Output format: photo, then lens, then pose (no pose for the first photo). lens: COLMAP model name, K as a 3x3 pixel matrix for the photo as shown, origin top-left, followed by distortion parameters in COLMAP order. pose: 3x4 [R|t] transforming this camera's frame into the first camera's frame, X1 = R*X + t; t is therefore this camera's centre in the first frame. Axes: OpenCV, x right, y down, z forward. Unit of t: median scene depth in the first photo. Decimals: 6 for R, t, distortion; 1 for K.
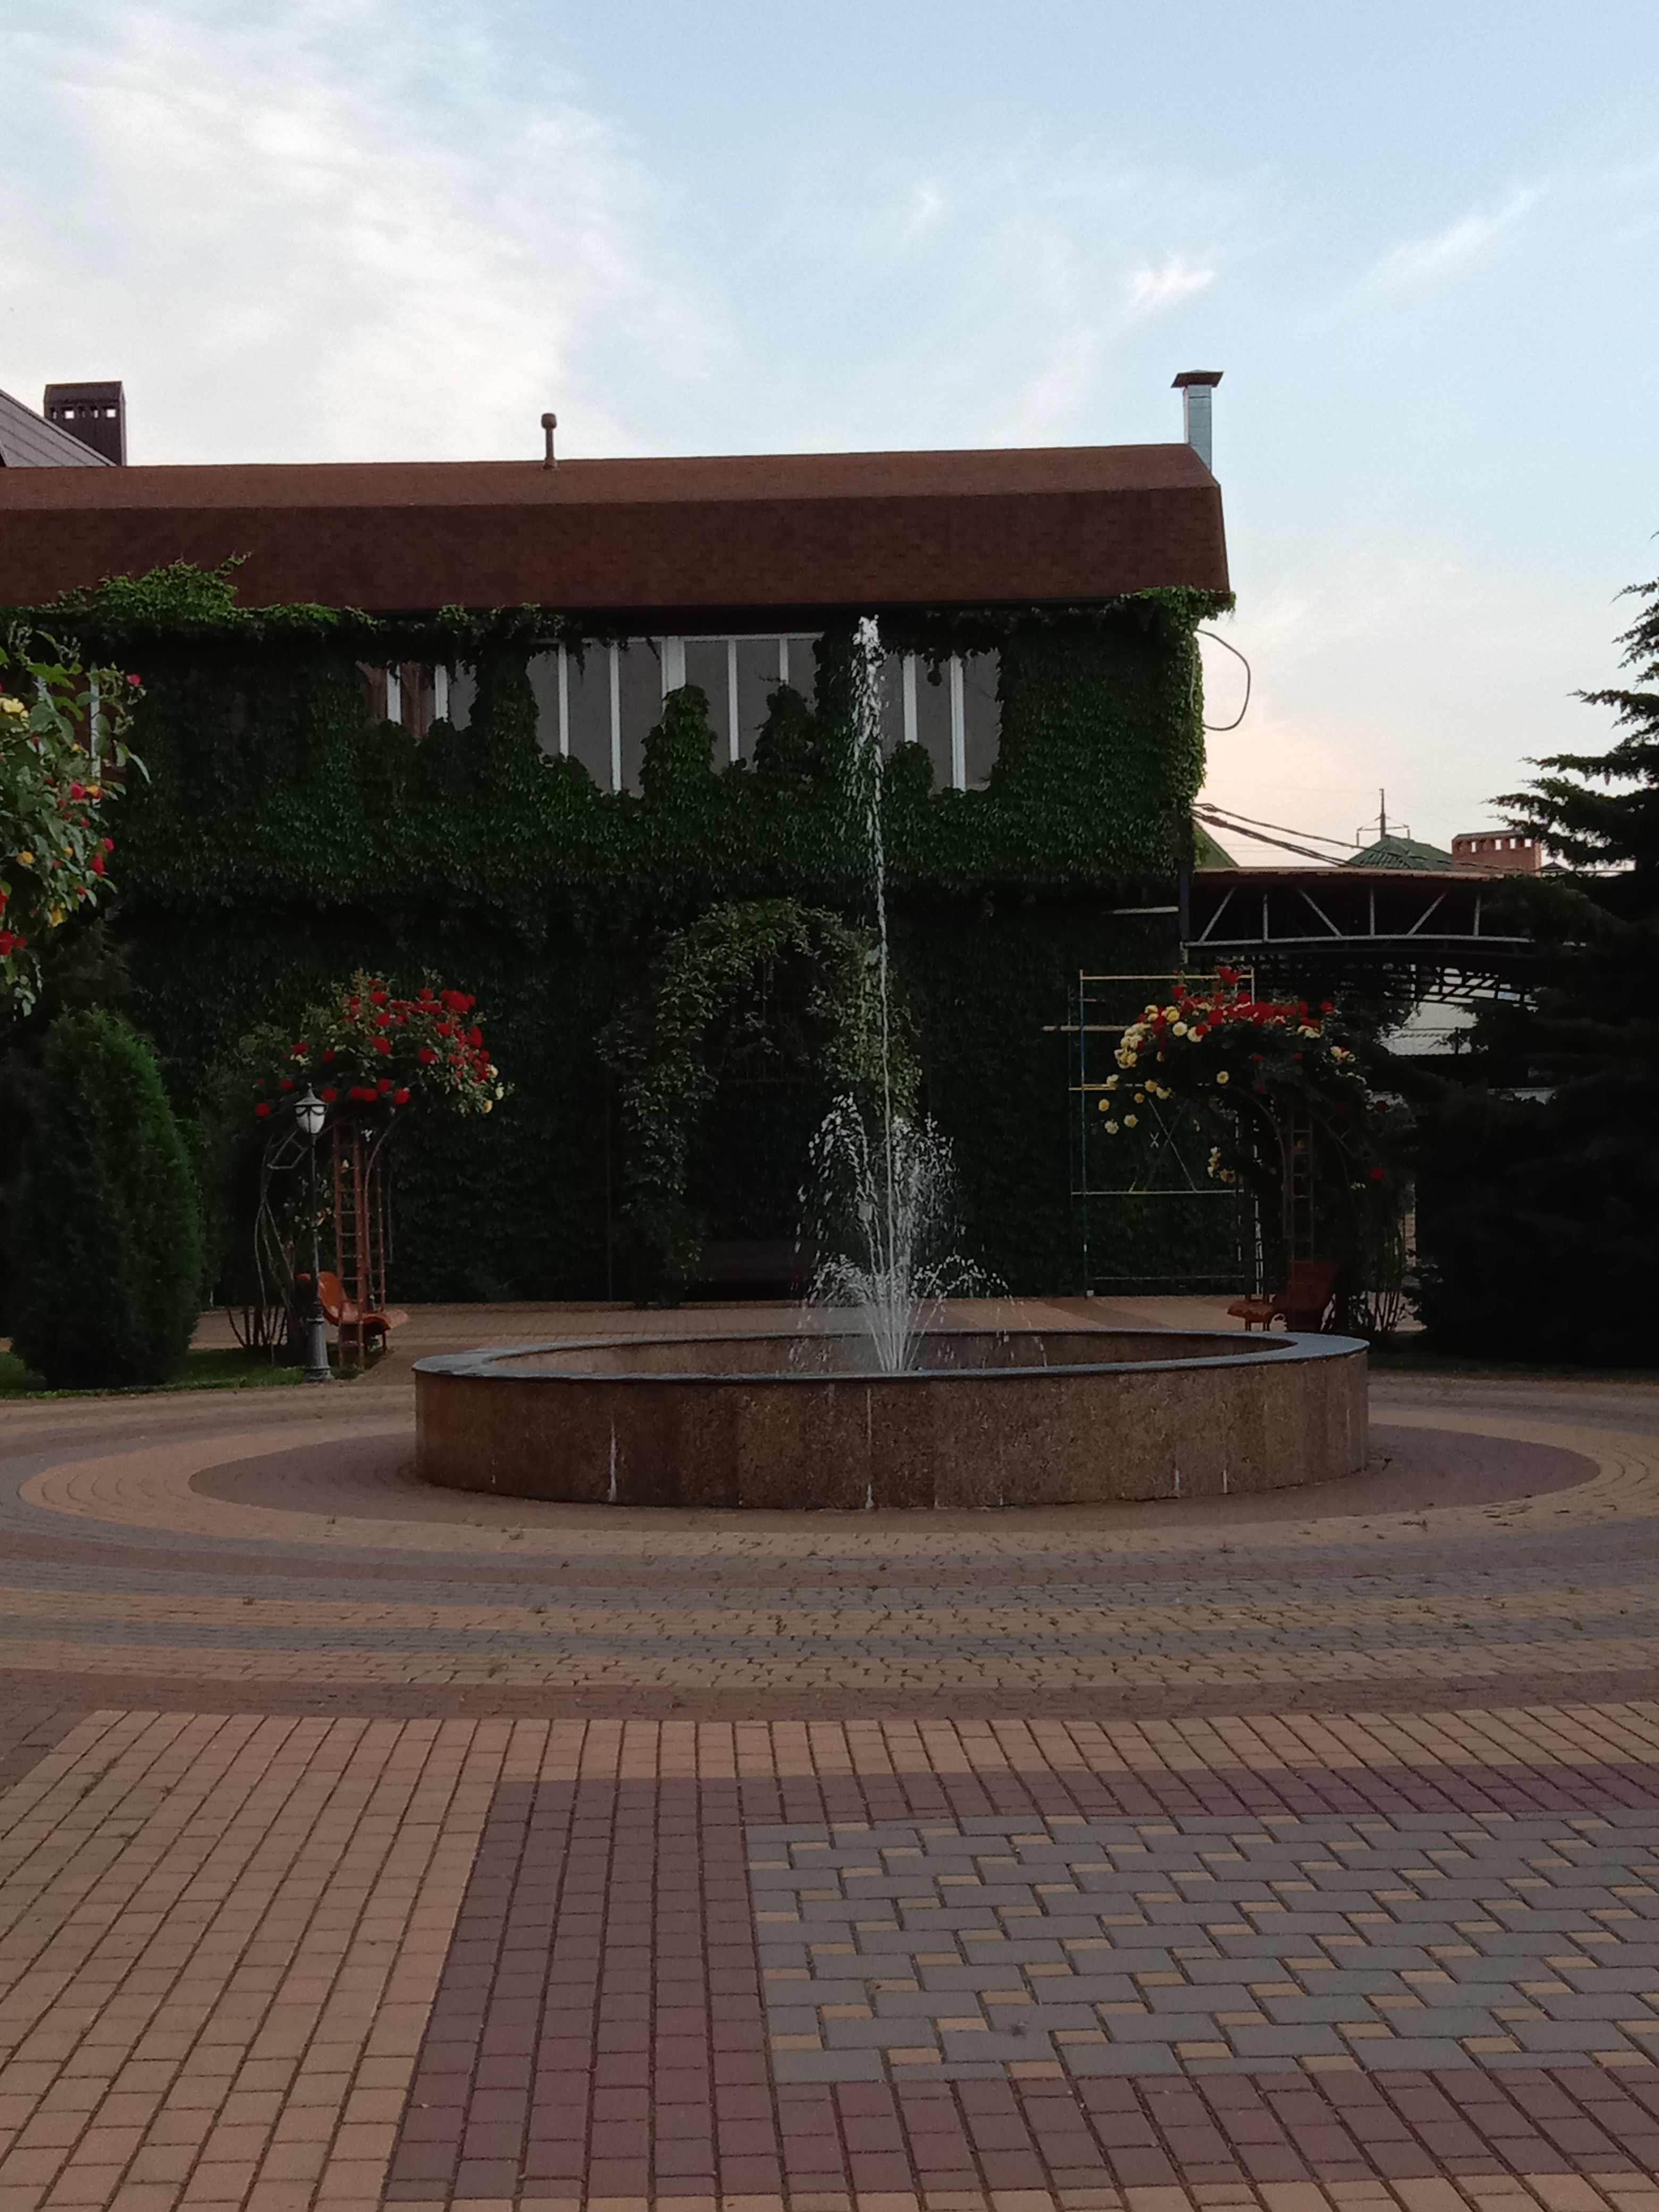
lens RADIAL K [[2075.7, 0, 843.8], [0, 2075.7, 1103.8], [0, 0, 1]] dist [-0.122877, -0.016899]
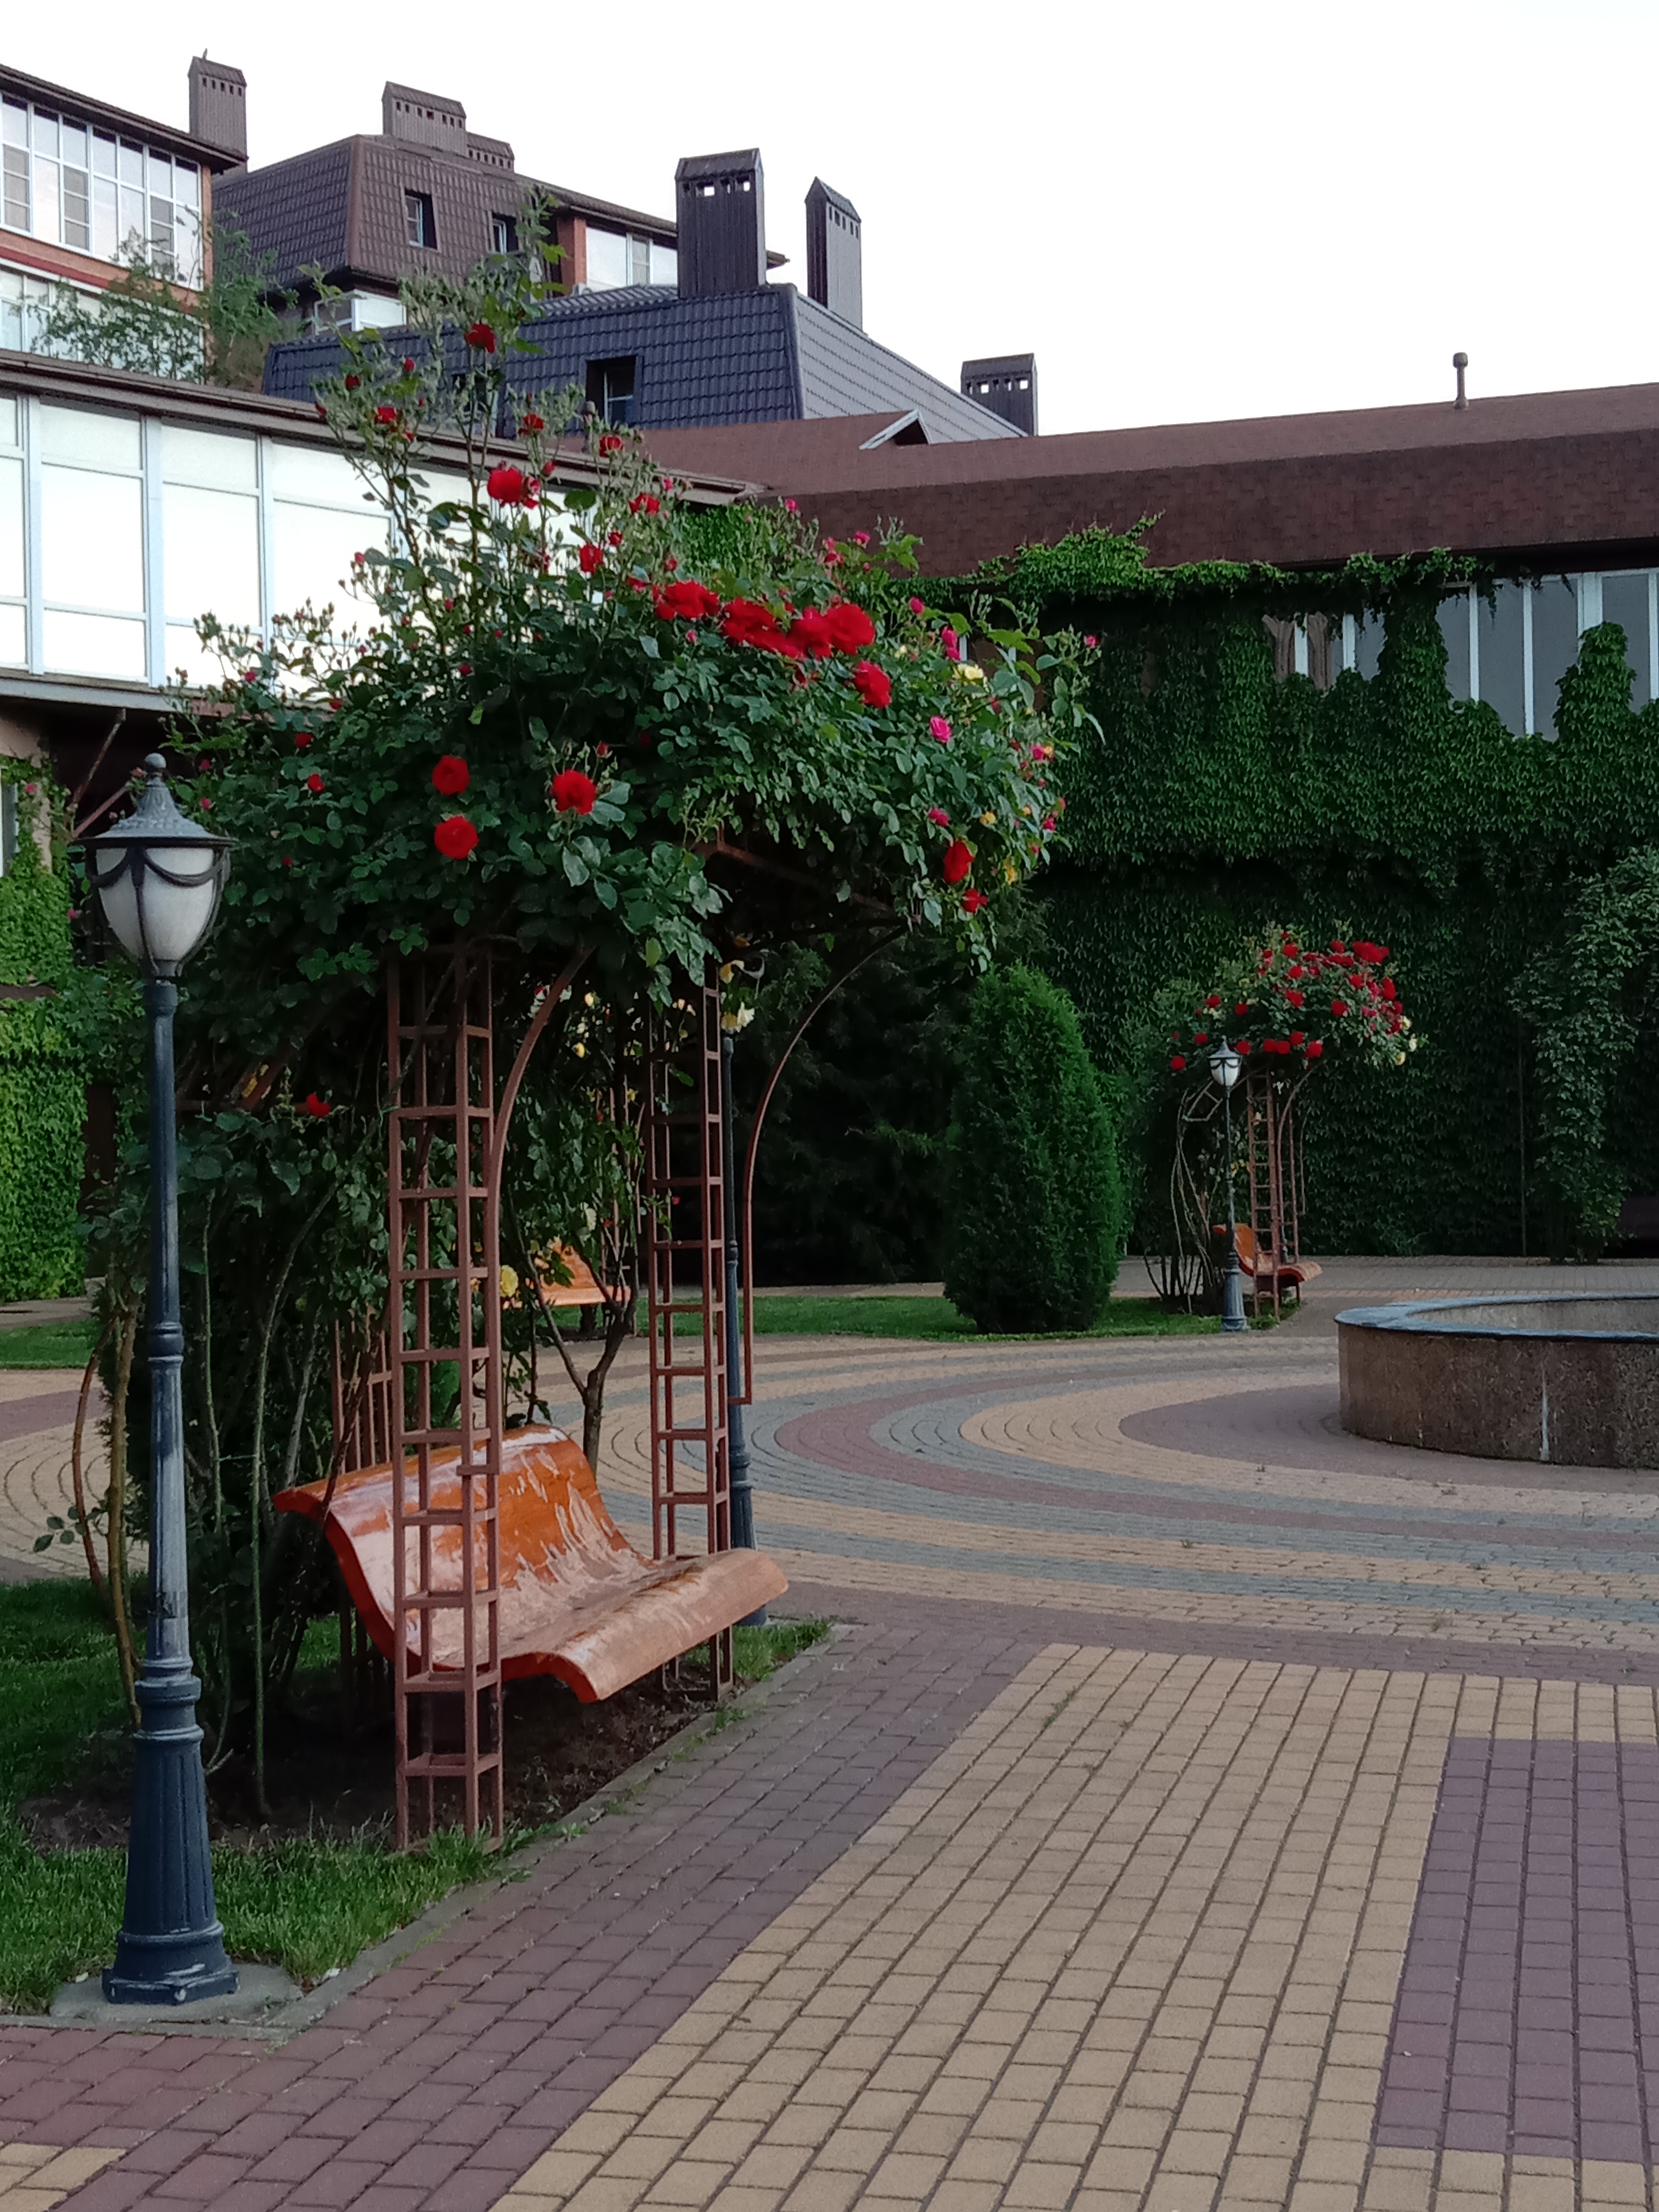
lens RADIAL K [[2075.7, 0, 843.8], [0, 2075.7, 1103.8], [0, 0, 1]] dist [-0.122877, -0.016899]
pose [[0.943499, -0.000003, -0.331374, -0.103300], [0.005832, 0.999845, 0.016595, 0.005414], [0.331323, -0.017590, 0.943354, -0.019623]]
